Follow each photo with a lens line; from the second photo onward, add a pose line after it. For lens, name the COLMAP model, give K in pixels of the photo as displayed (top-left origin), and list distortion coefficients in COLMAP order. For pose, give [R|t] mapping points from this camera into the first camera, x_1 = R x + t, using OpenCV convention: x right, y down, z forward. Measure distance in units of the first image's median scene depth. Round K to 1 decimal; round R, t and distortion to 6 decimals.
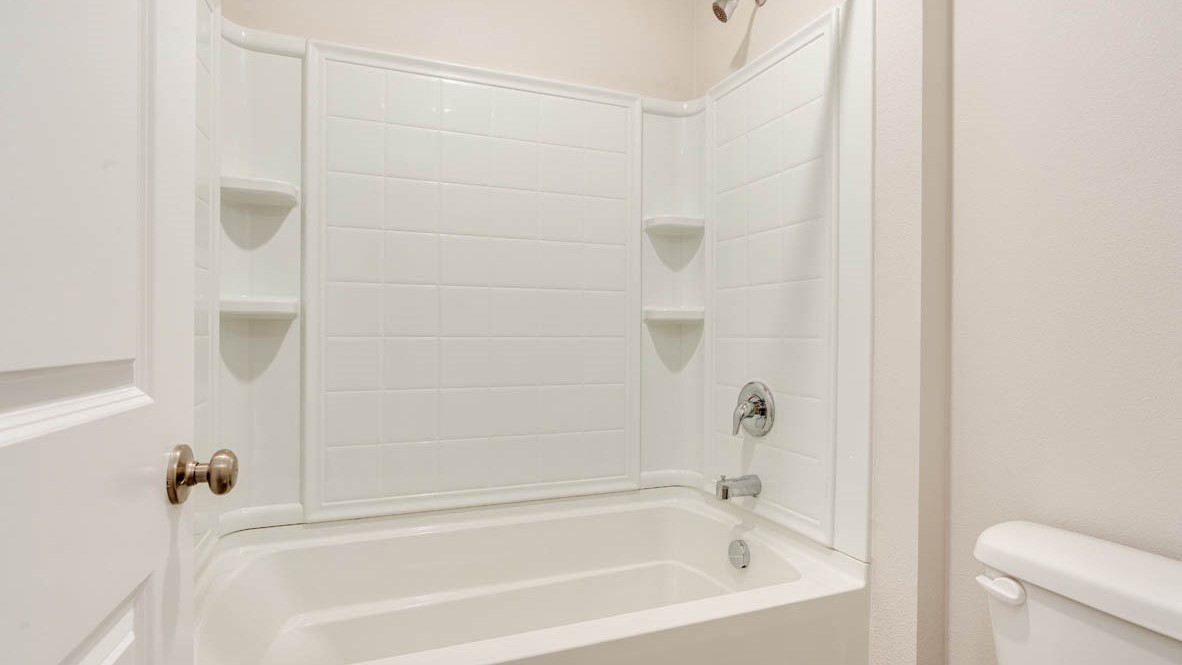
lens RADIAL K [[541.3, 0, 589.7], [0, 541.3, 334.3], [0, 0, 1]] dist [-0.000107, -0.000123]
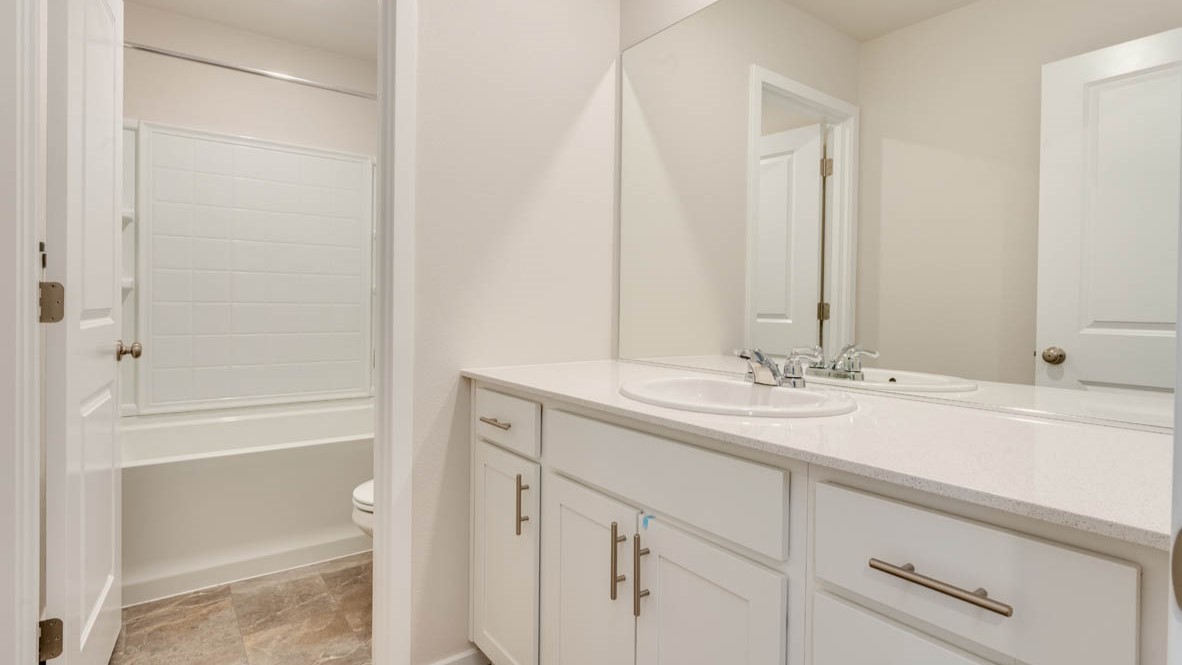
lens RADIAL K [[580.6, 0, 592.2], [0, 580.6, 313.8], [0, 0, 1]] dist [0.001837, 0.000225]
pose [[0.962777, 0.003556, 0.270275, 0.326246], [-0.007540, 0.999878, 0.013702, 0.006034], [-0.270193, -0.015230, 0.962686, -1.080889]]
